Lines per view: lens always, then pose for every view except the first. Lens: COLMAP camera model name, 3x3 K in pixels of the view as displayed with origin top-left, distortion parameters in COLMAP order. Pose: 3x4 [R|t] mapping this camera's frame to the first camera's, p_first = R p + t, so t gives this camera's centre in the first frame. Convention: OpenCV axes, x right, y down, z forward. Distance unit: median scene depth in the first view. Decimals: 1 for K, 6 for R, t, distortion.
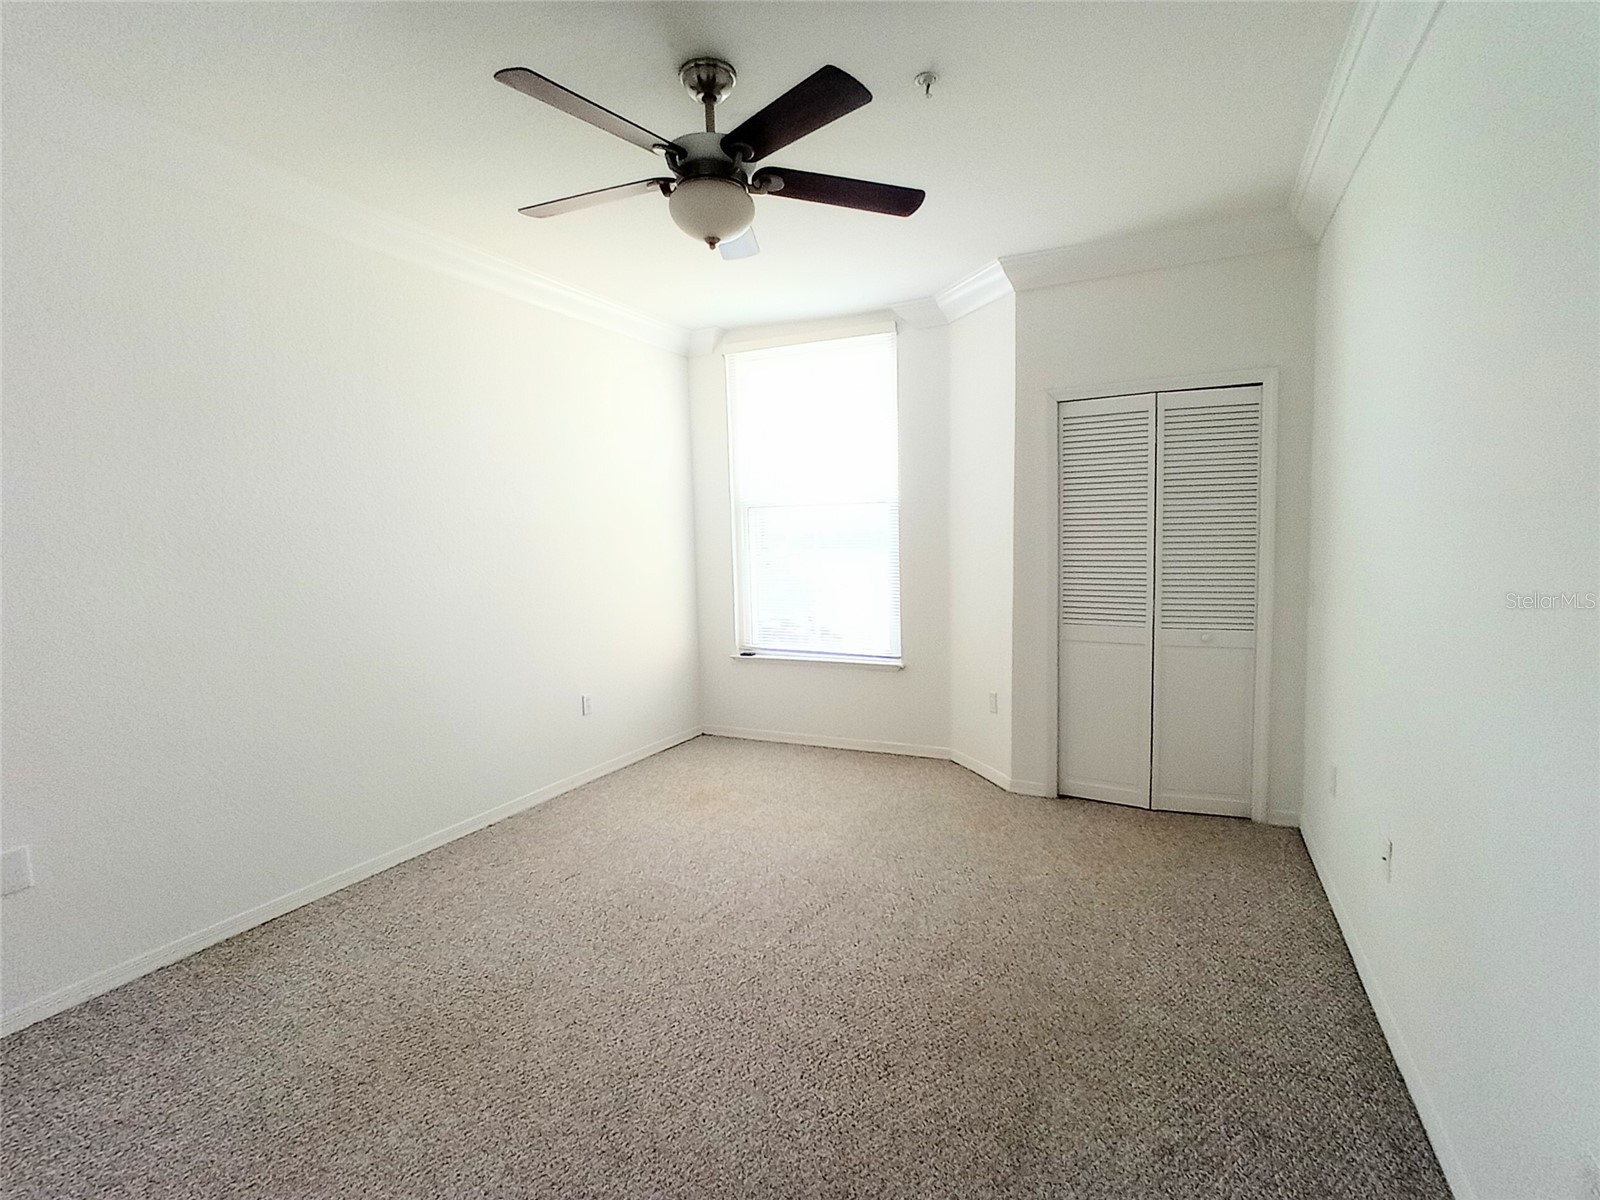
lens RADIAL K [[783.6, 0, 796.9], [0, 783.6, 603.6], [0, 0, 1]] dist [-0.003220, -0.000760]
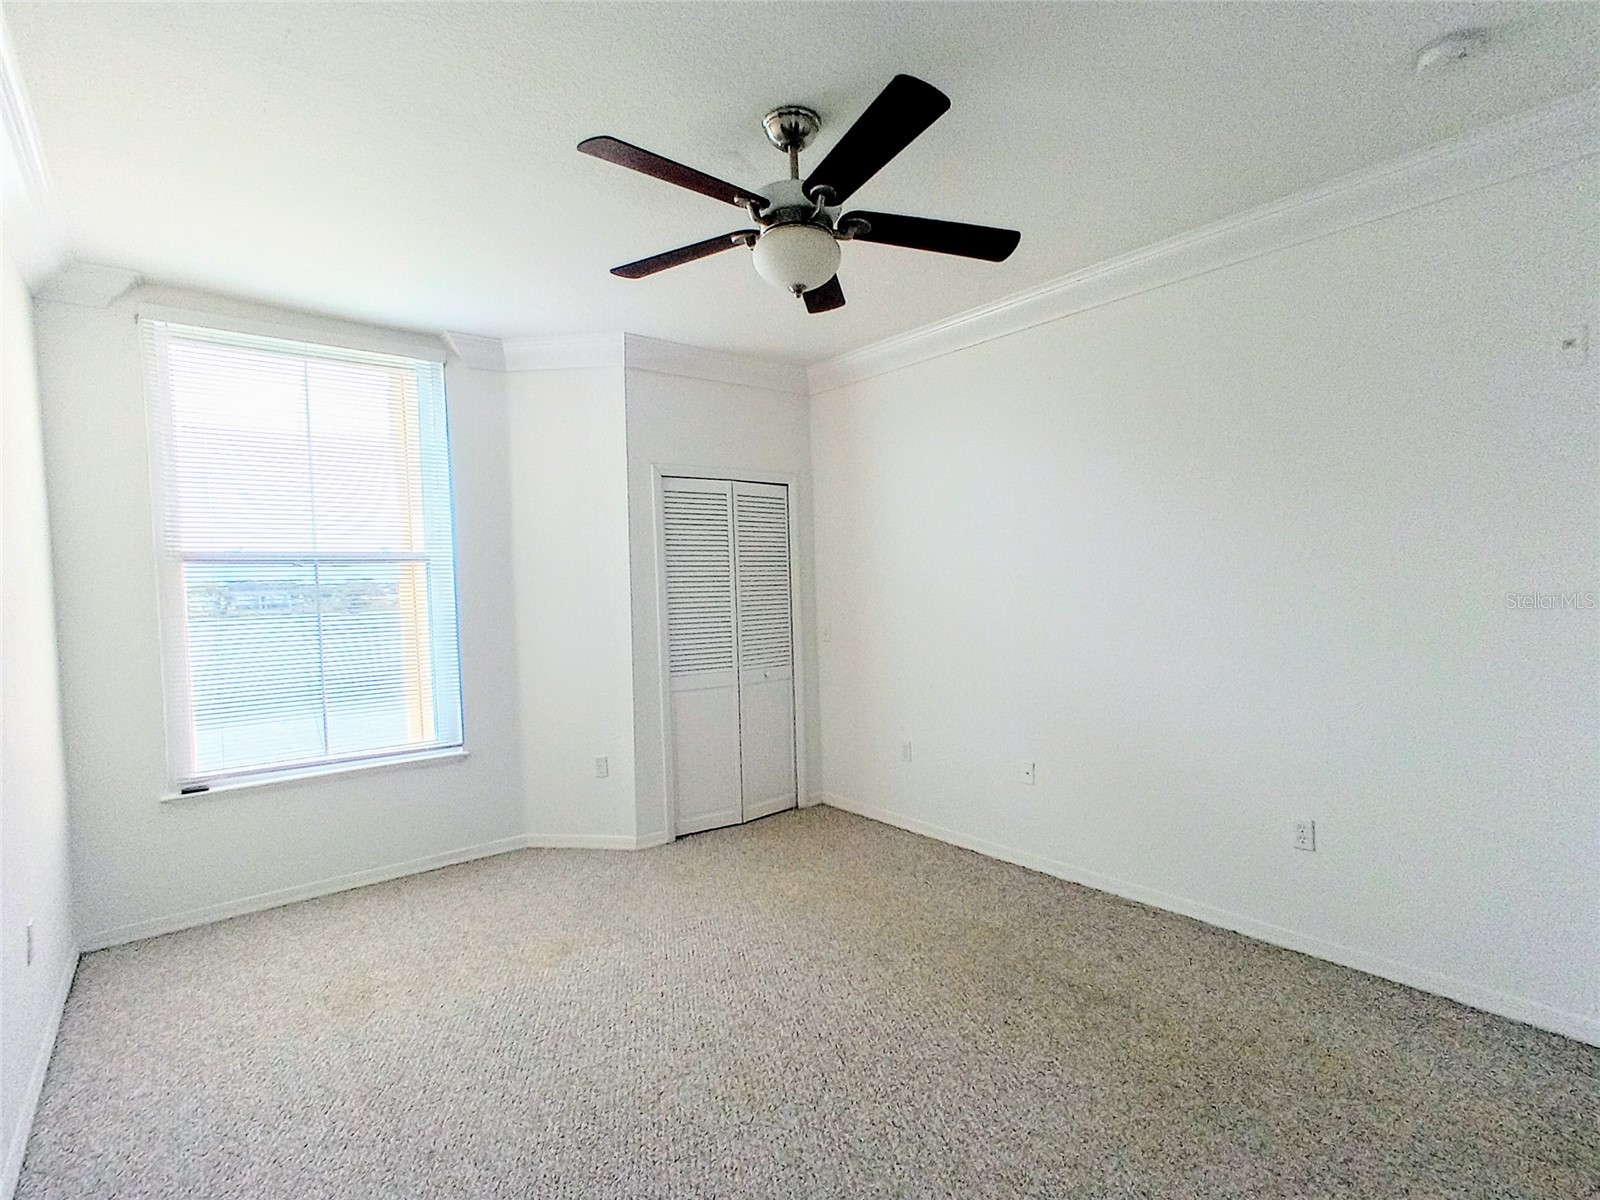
lens RADIAL K [[773.4, 0, 788.0], [0, 773.4, 616.0], [0, 0, 1]] dist [-0.002073, -0.000193]
pose [[0.439264, -0.017792, 0.898182, -0.567017], [0.102585, 0.994257, -0.030474, -0.009247], [-0.892482, 0.105526, 0.438566, 0.383061]]
